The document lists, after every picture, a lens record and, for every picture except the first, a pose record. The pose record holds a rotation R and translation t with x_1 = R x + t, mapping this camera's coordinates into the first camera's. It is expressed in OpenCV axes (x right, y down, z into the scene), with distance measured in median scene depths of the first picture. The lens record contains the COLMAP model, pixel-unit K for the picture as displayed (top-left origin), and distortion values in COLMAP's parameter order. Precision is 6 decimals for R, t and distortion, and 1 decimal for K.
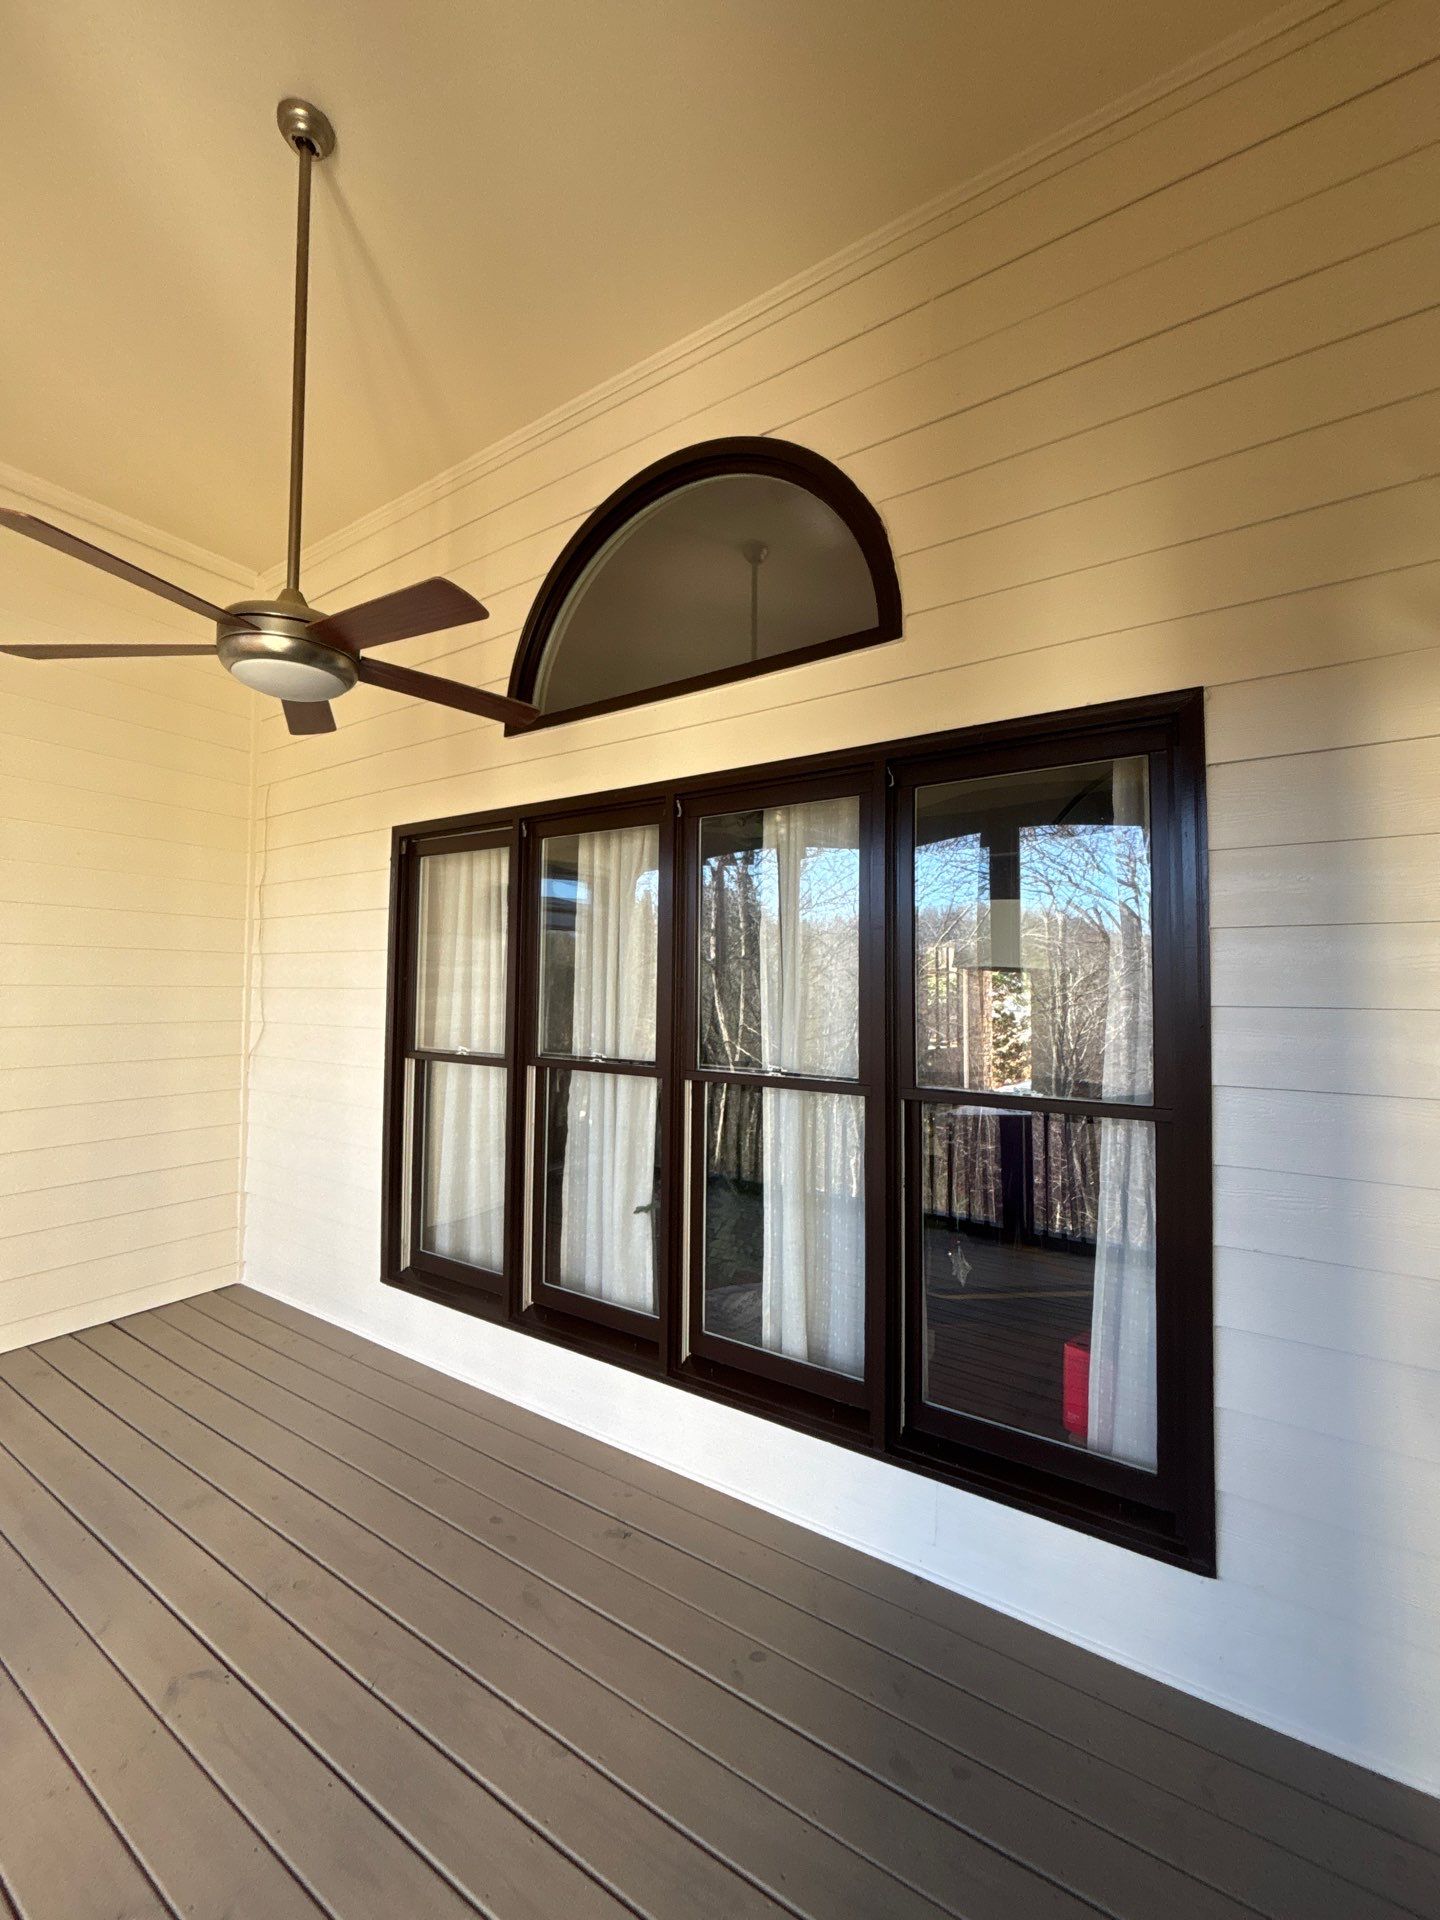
lens RADIAL K [[779.2, 0, 720.0], [0, 779.2, 960.0], [0, 0, 1]] dist [-0.011434, -0.000378]
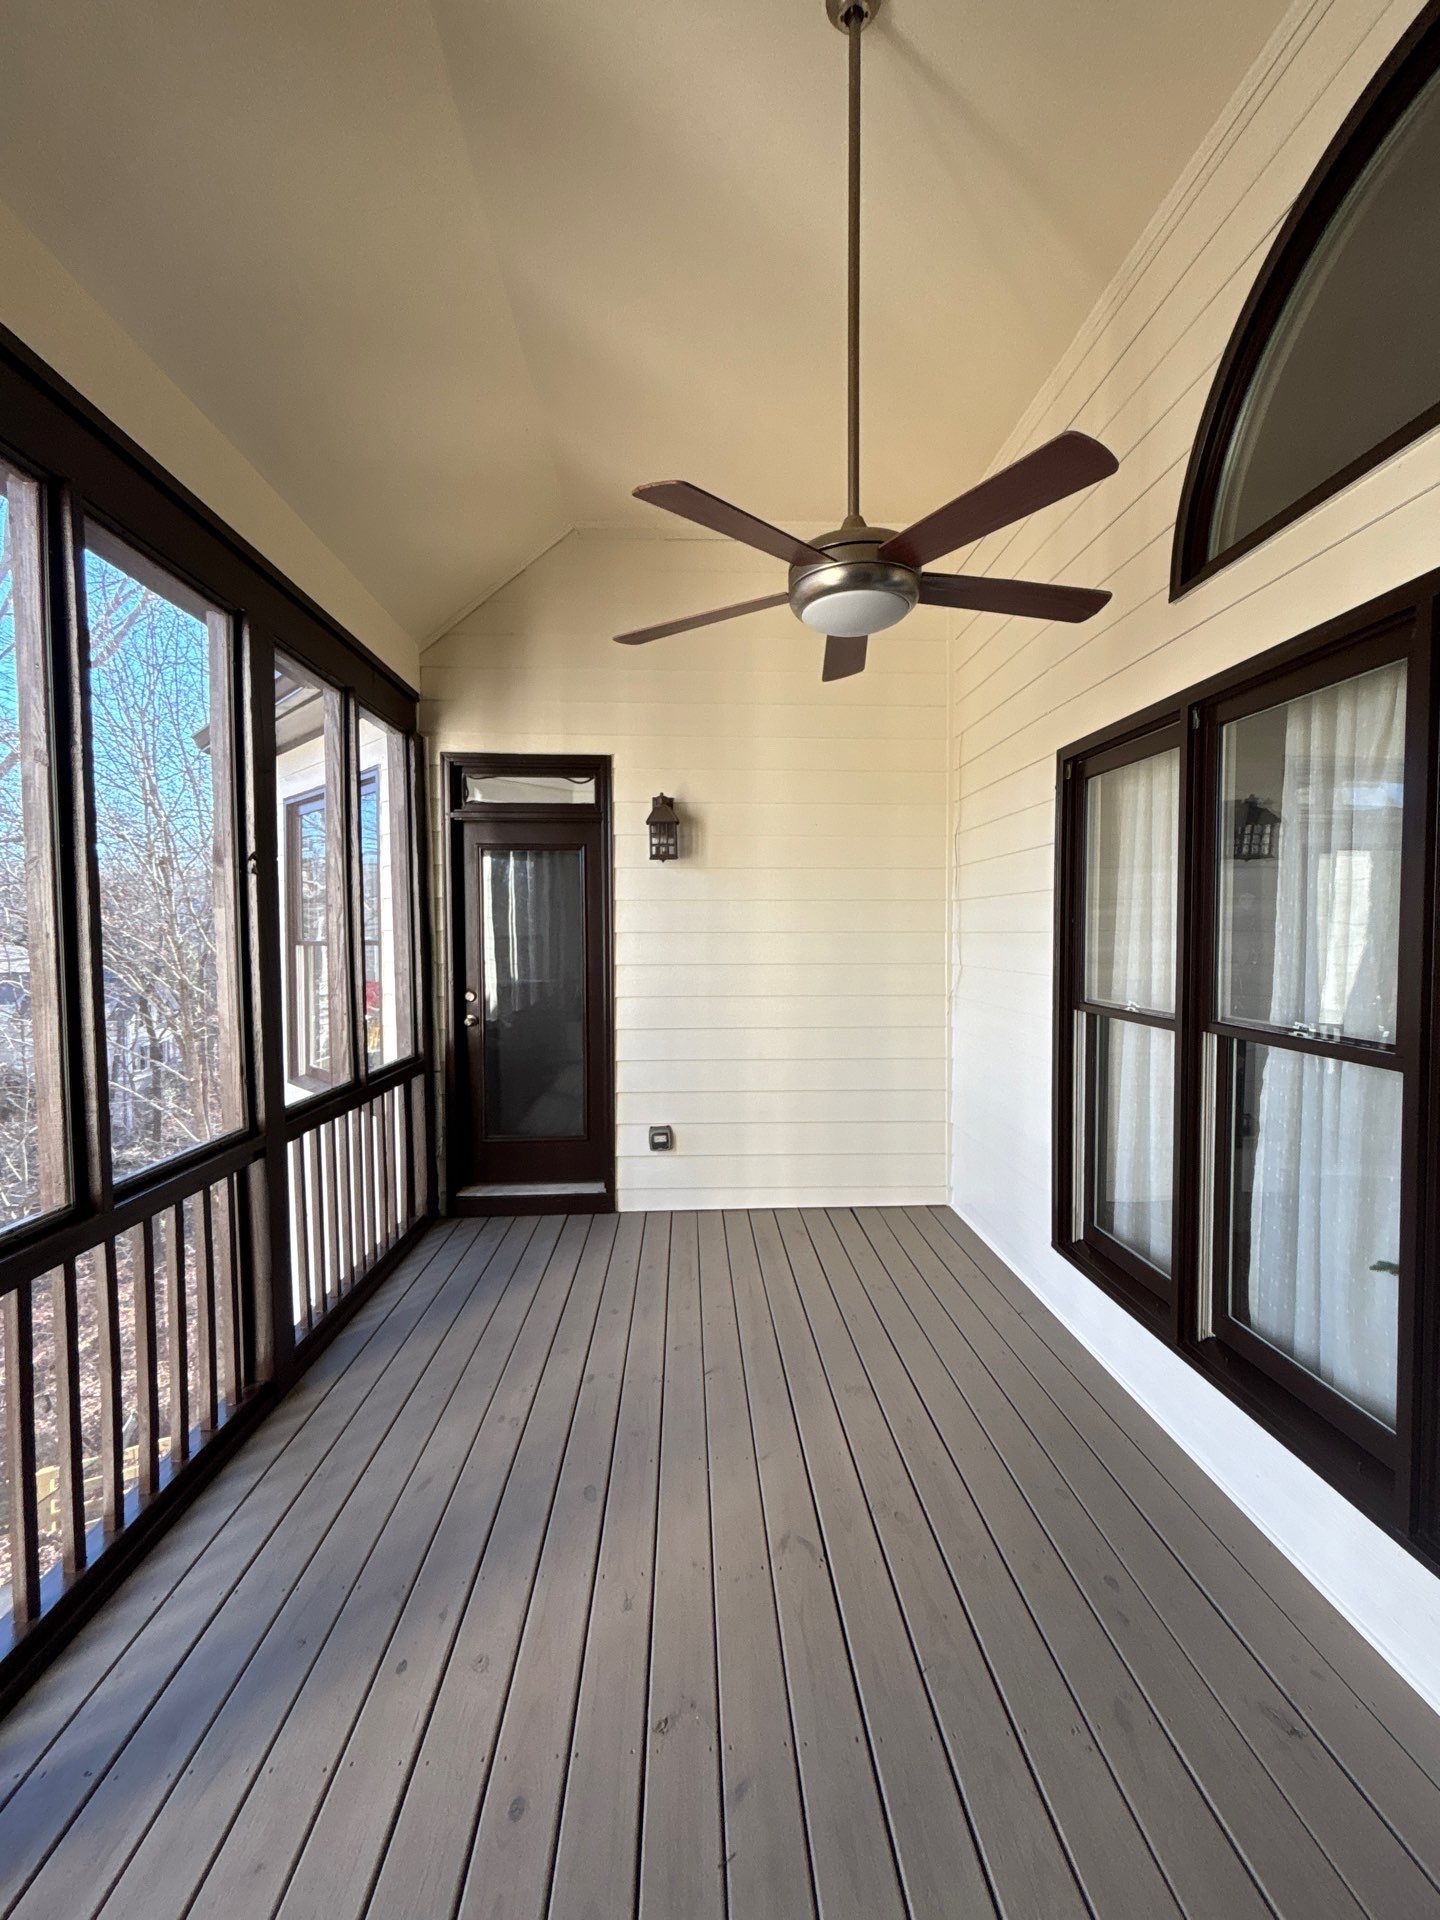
lens RADIAL K [[779.2, 0, 720.0], [0, 779.2, 960.0], [0, 0, 1]] dist [-0.011434, -0.000378]
pose [[0.585312, 0.025900, -0.810395, 0.081811], [0.031744, 0.997991, 0.054823, 0.006996], [0.810187, -0.057814, 0.583314, 0.159909]]
